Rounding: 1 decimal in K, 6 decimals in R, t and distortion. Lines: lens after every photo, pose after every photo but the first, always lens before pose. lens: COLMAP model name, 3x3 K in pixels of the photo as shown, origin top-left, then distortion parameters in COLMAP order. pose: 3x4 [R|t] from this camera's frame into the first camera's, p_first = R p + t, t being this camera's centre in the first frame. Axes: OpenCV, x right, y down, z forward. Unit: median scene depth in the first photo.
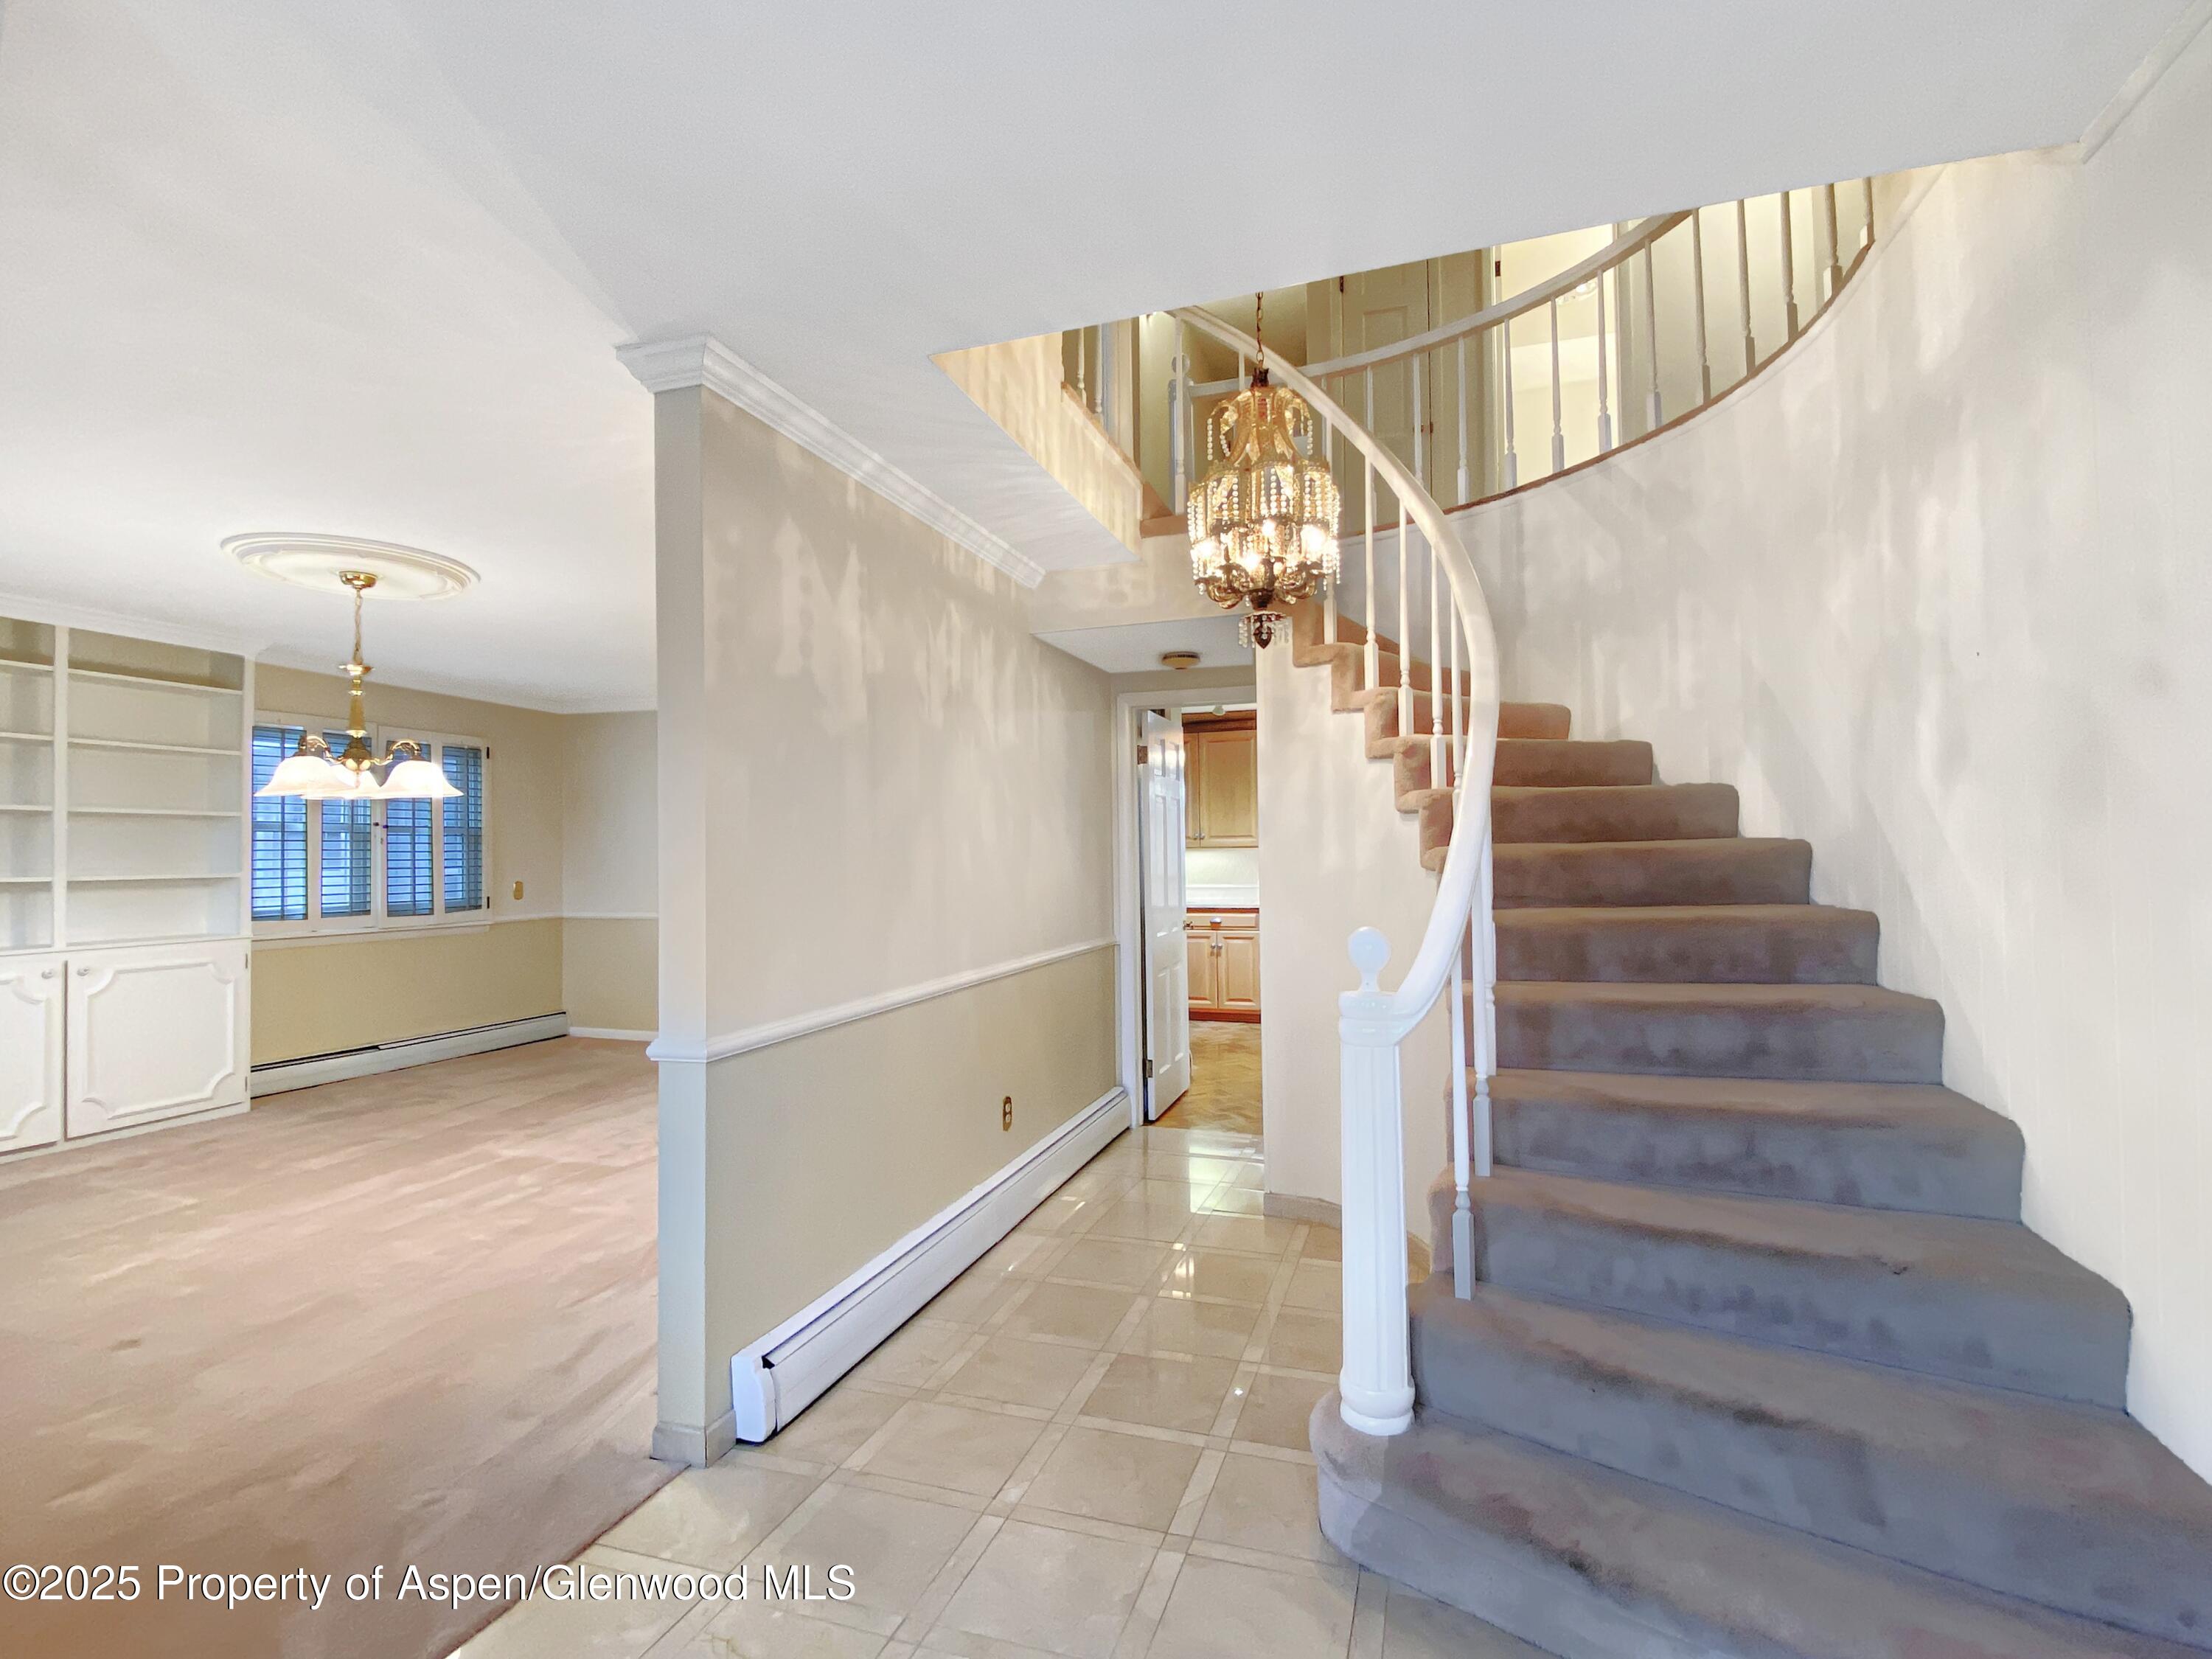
lens RADIAL K [[1089.6, 0, 1120.2], [0, 1089.6, 838.8], [0, 0, 1]] dist [0.081149, -0.062535]
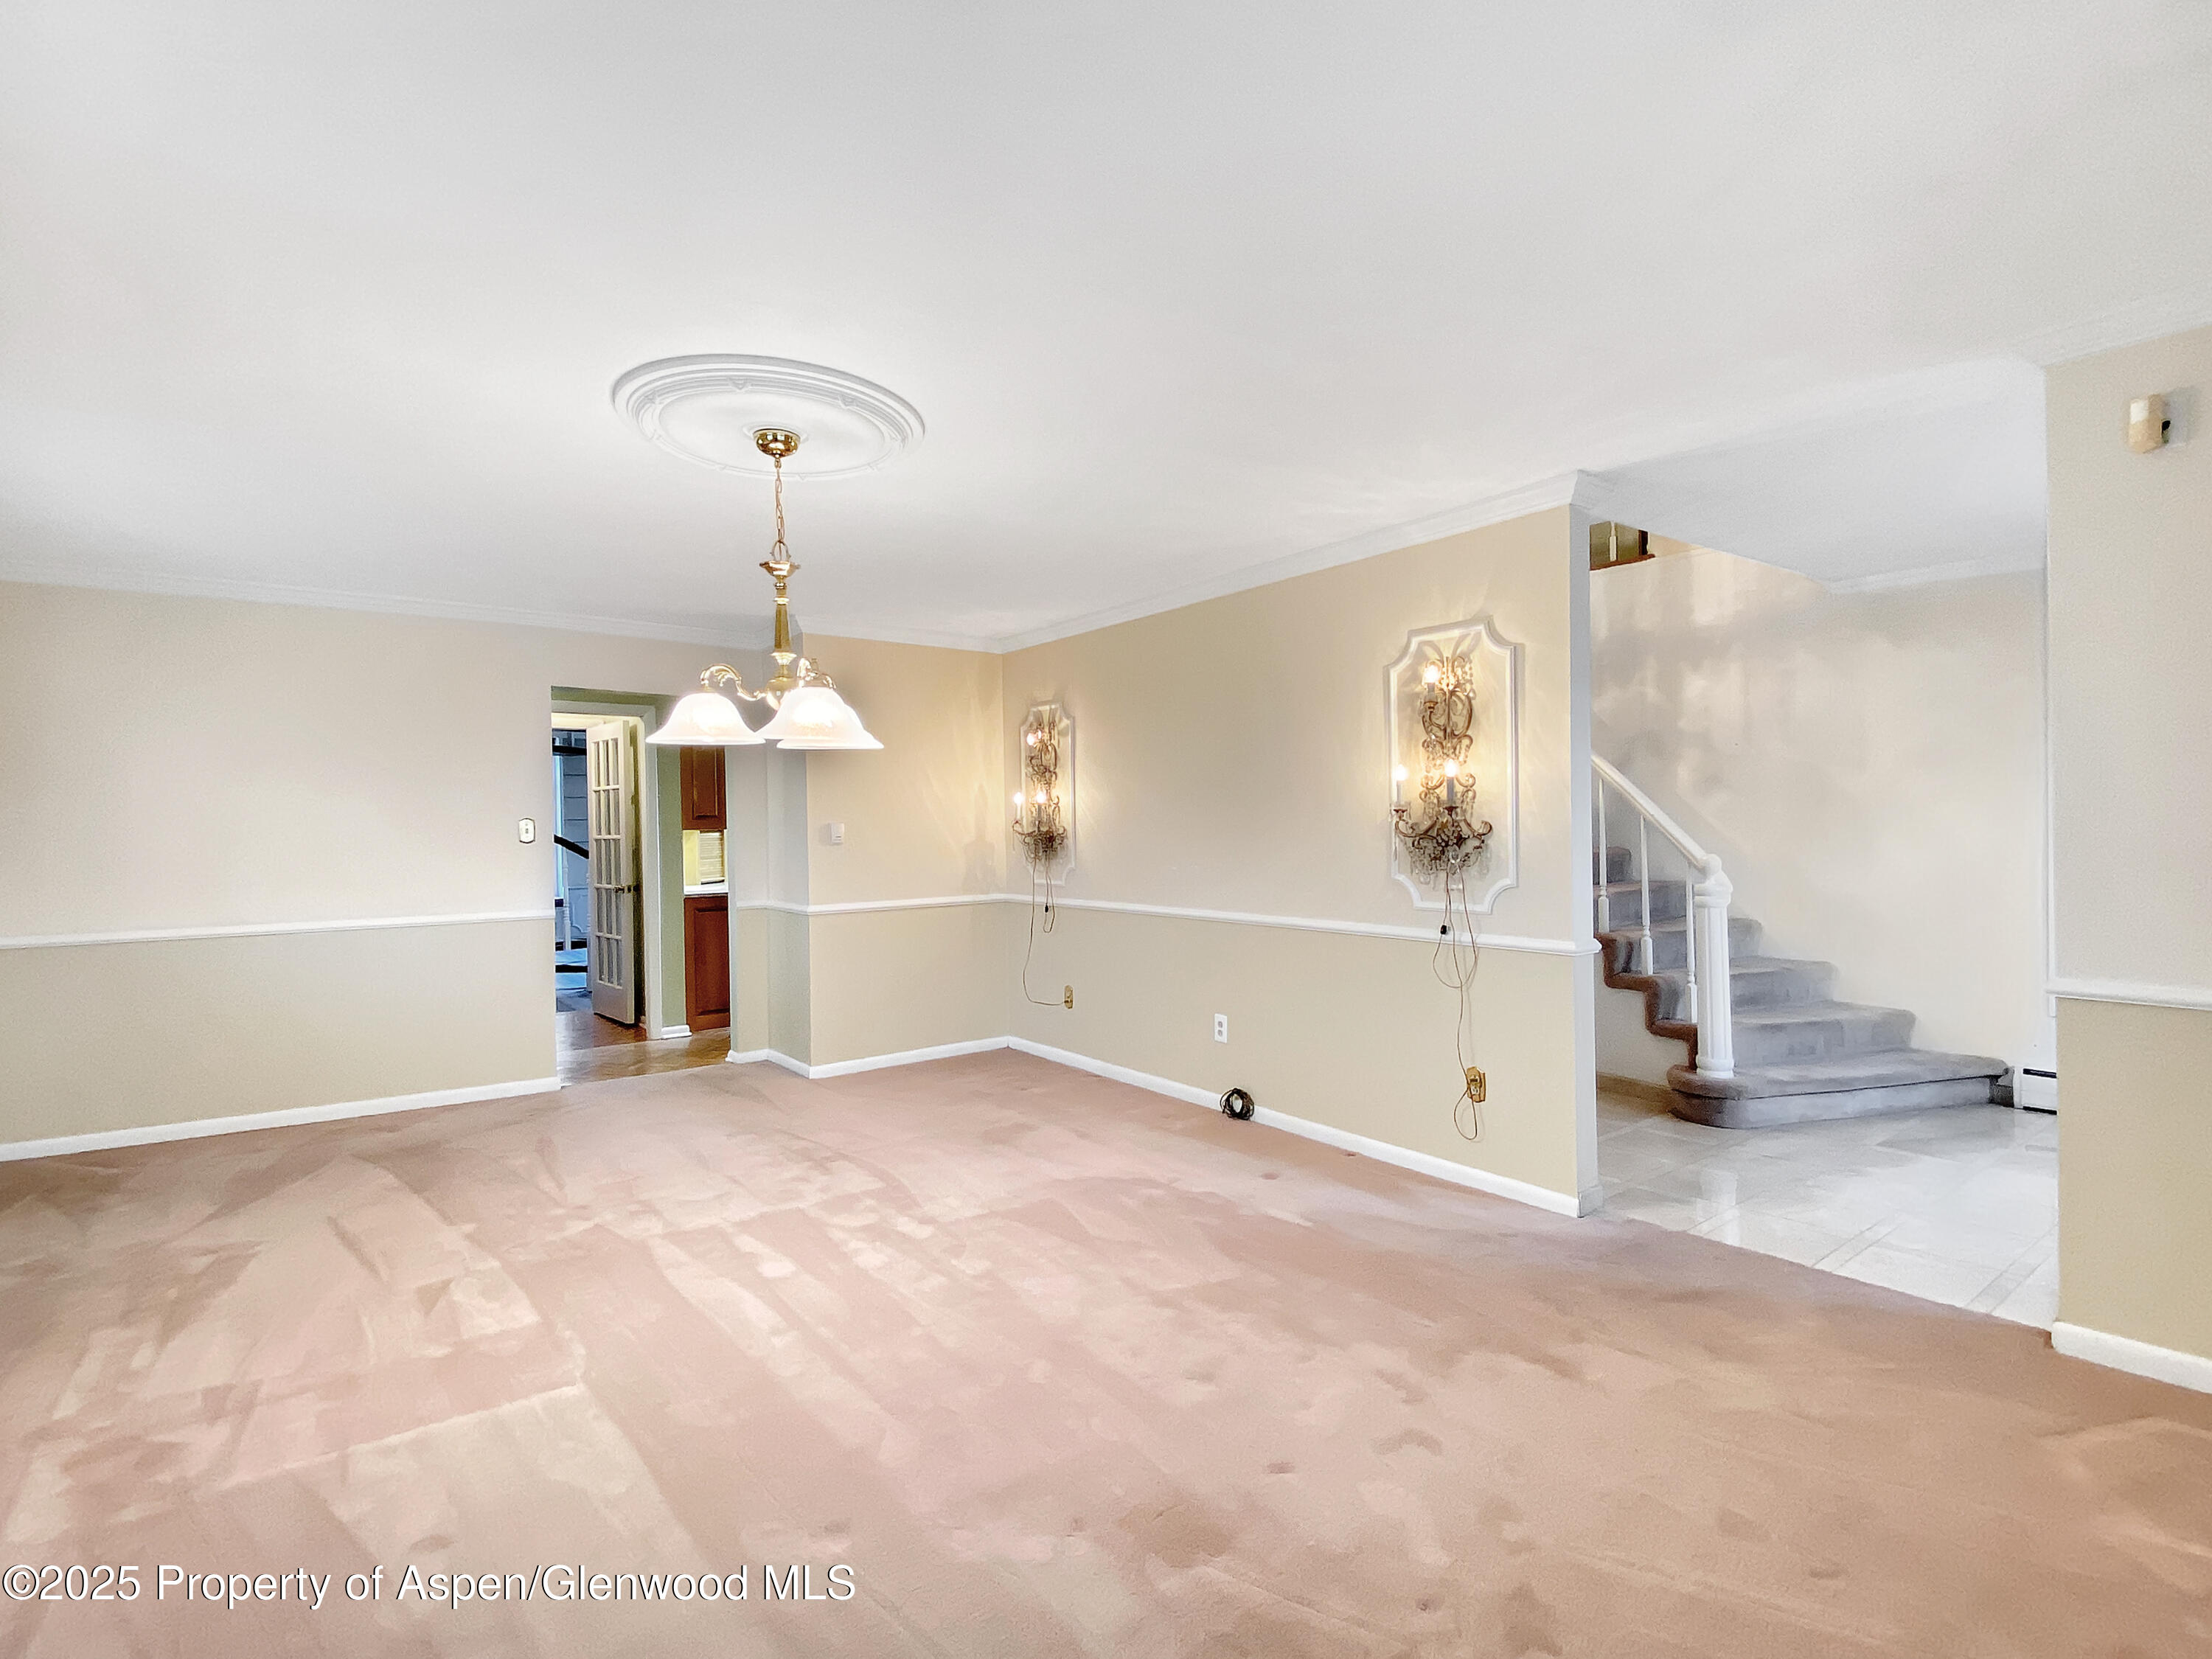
lens RADIAL K [[1089.6, 0, 1120.2], [0, 1089.6, 838.8], [0, 0, 1]] dist [0.081149, -0.062535]
pose [[0.562804, -0.007299, 0.826558, -1.146814], [-0.007901, 0.999868, 0.014210, 0.013649], [-0.826553, -0.014528, 0.562672, 0.405810]]
